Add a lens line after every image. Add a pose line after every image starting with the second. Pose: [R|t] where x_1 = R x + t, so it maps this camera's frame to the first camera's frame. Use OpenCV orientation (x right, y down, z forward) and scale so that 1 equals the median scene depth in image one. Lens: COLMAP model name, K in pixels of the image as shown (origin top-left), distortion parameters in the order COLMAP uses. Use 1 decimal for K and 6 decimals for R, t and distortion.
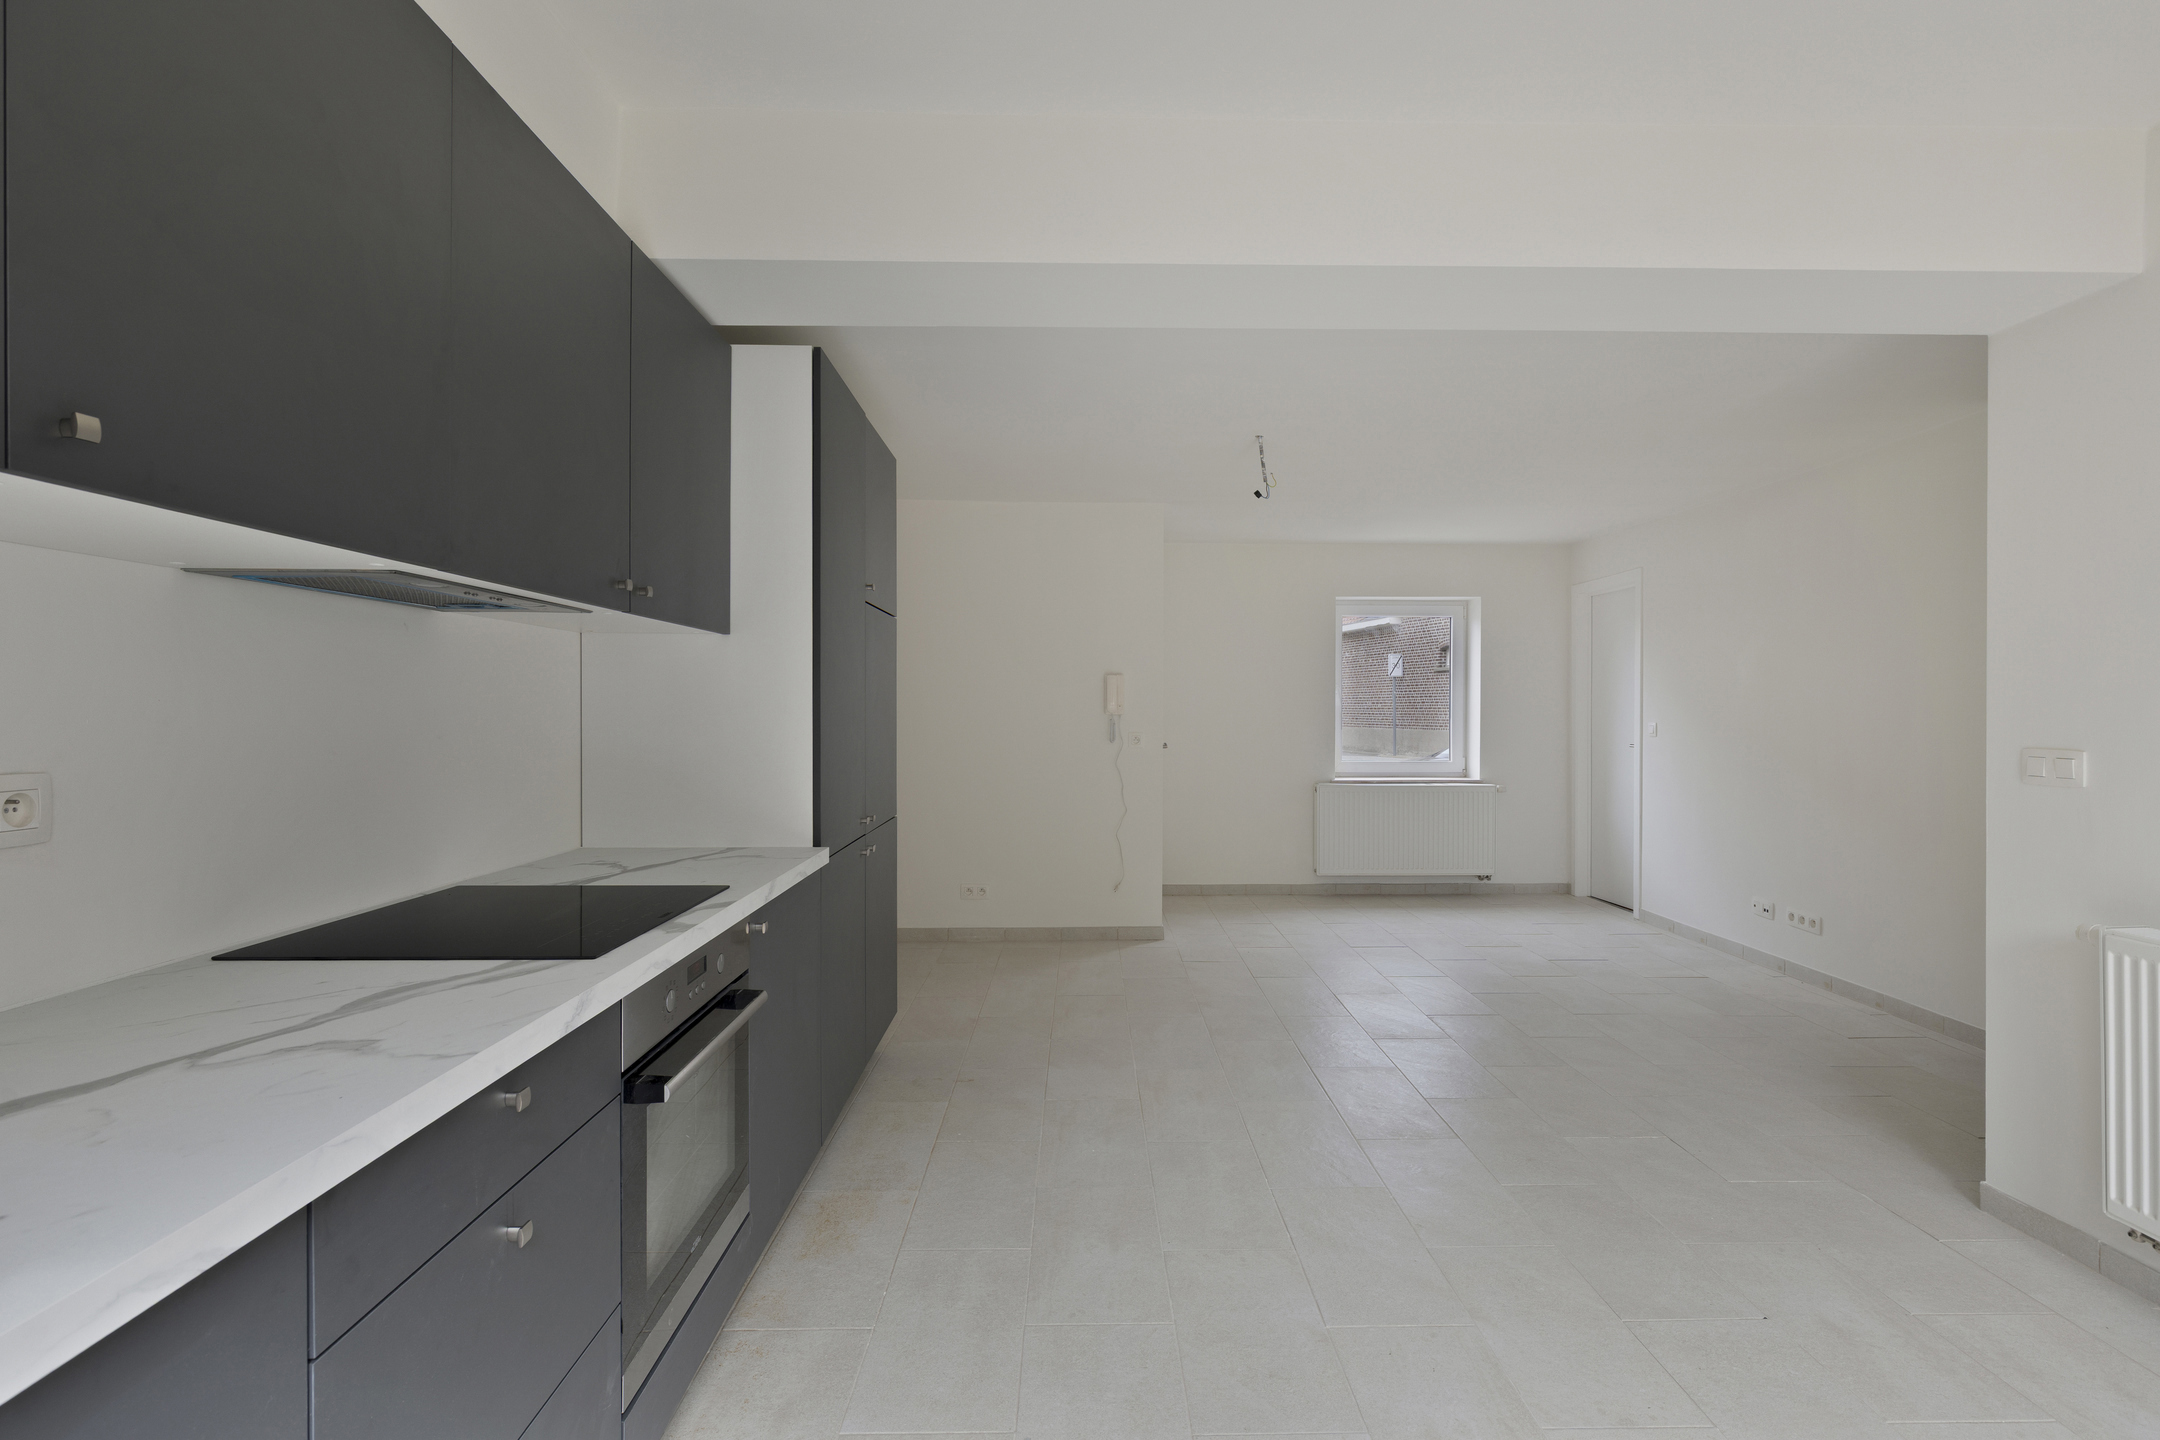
lens RADIAL K [[1048.3, 0, 1080.6], [0, 1048.3, 716.5], [0, 0, 1]] dist [-0.005220, 0.000133]
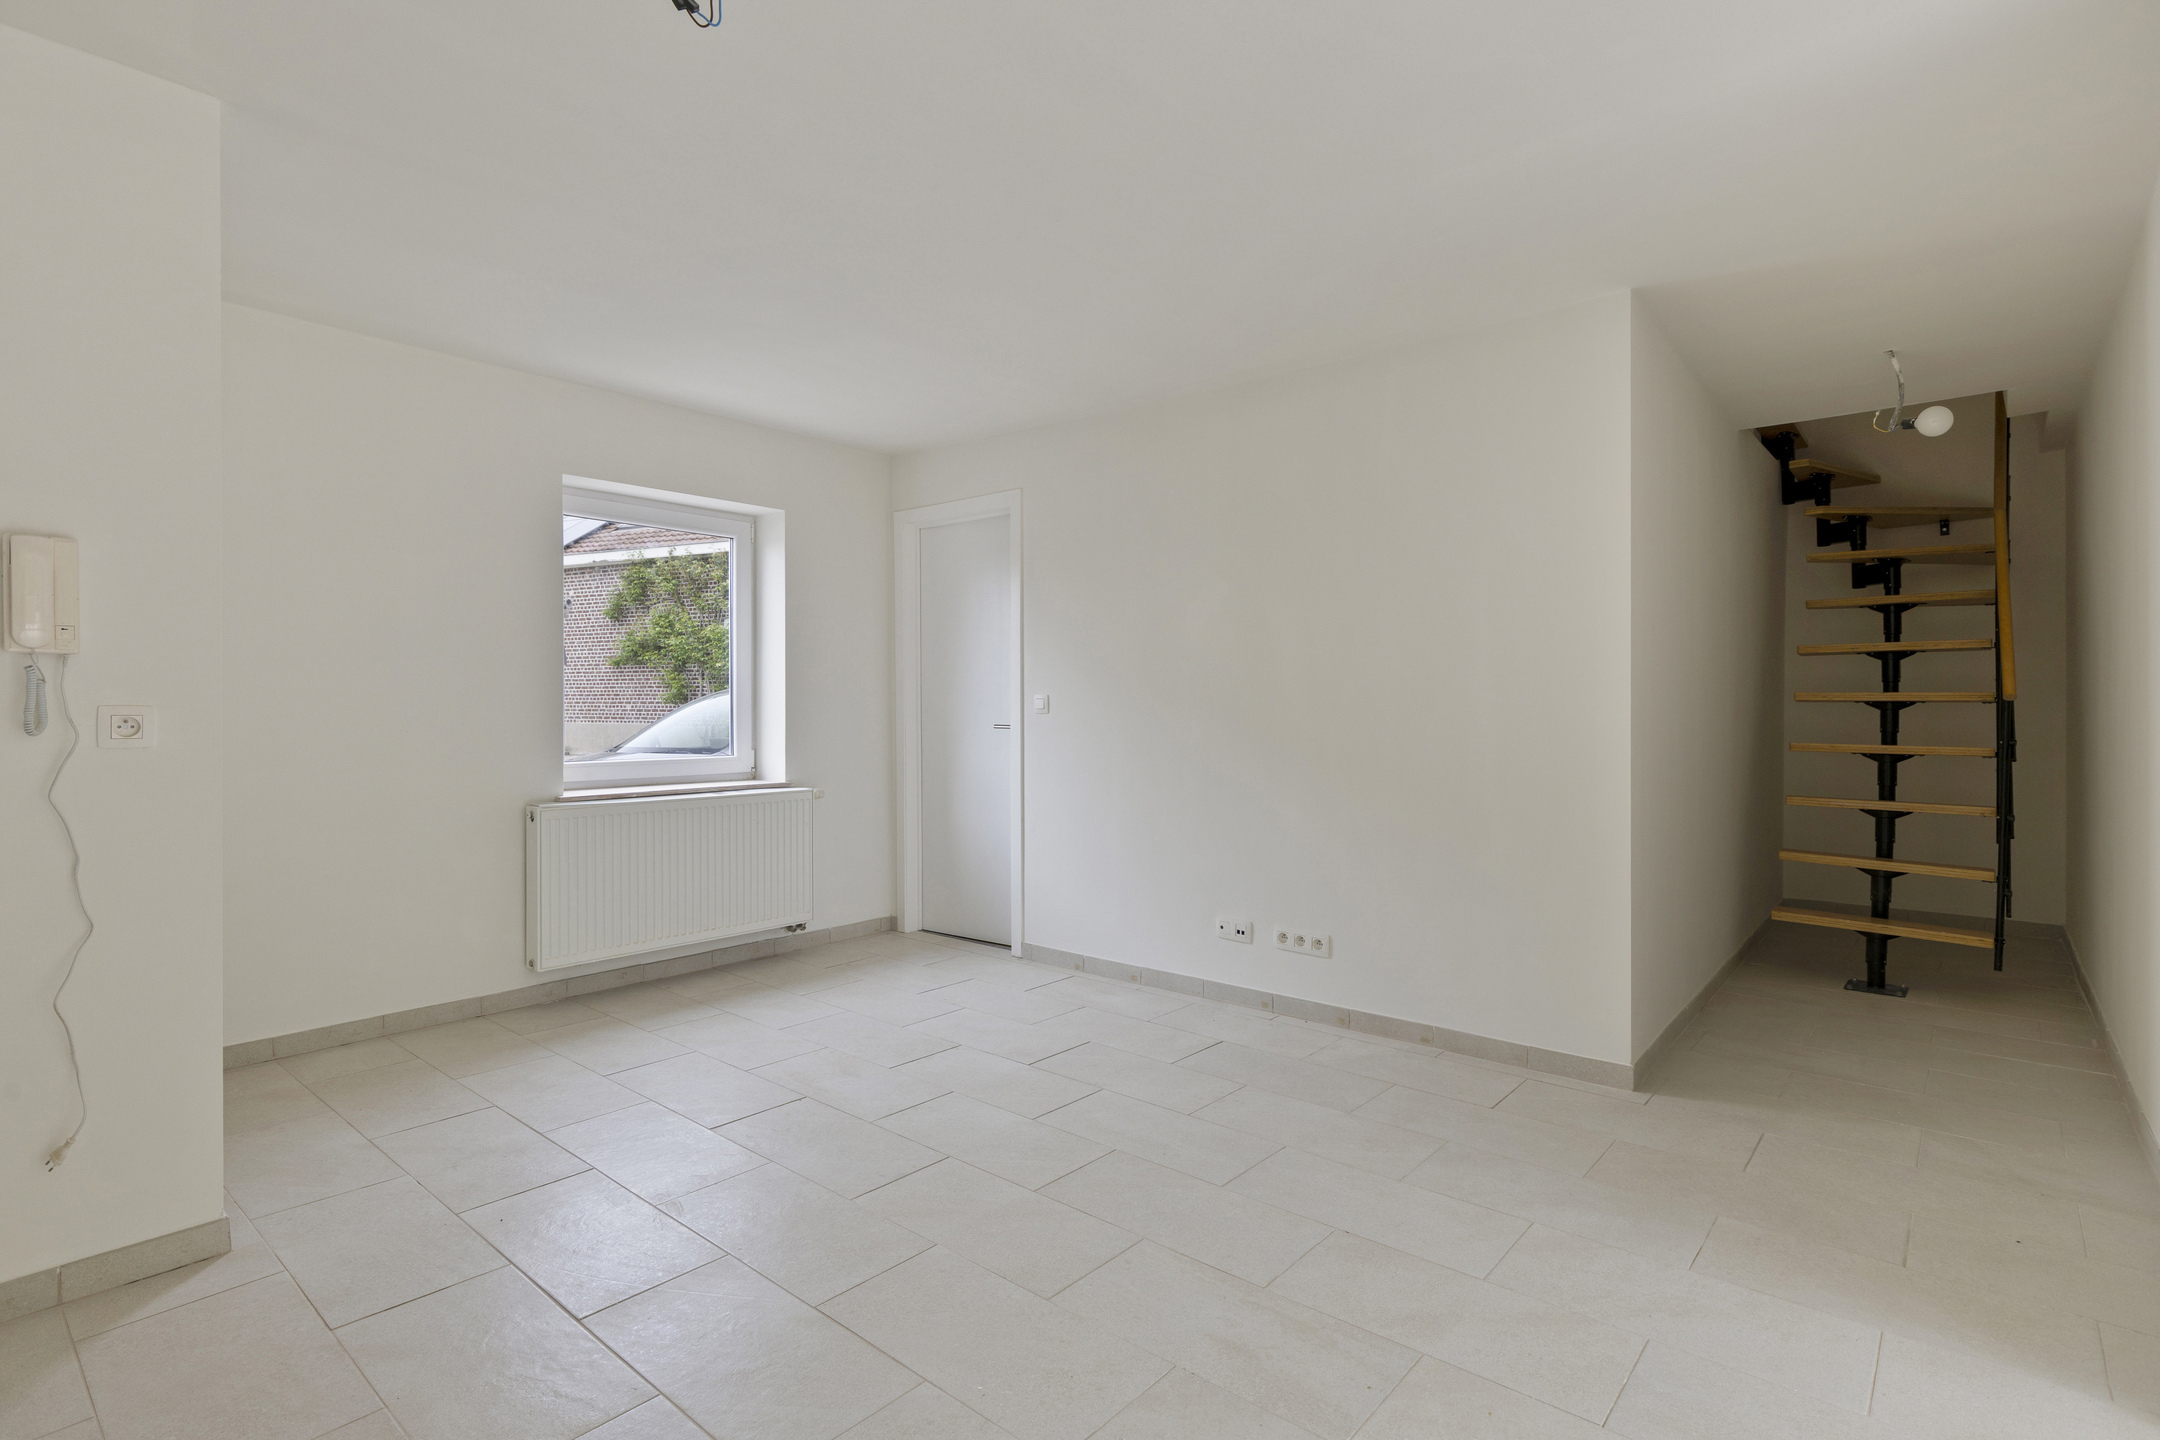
lens RADIAL K [[1048.3, 0, 1096.5], [0, 1048.3, 714.0], [0, 0, 1]] dist [-0.005220, 0.000133]
pose [[0.640822, -0.005115, 0.767672, -0.007748], [0.001933, 0.999985, 0.005049, 0.015370], [-0.767687, -0.001752, 0.640823, 0.469051]]
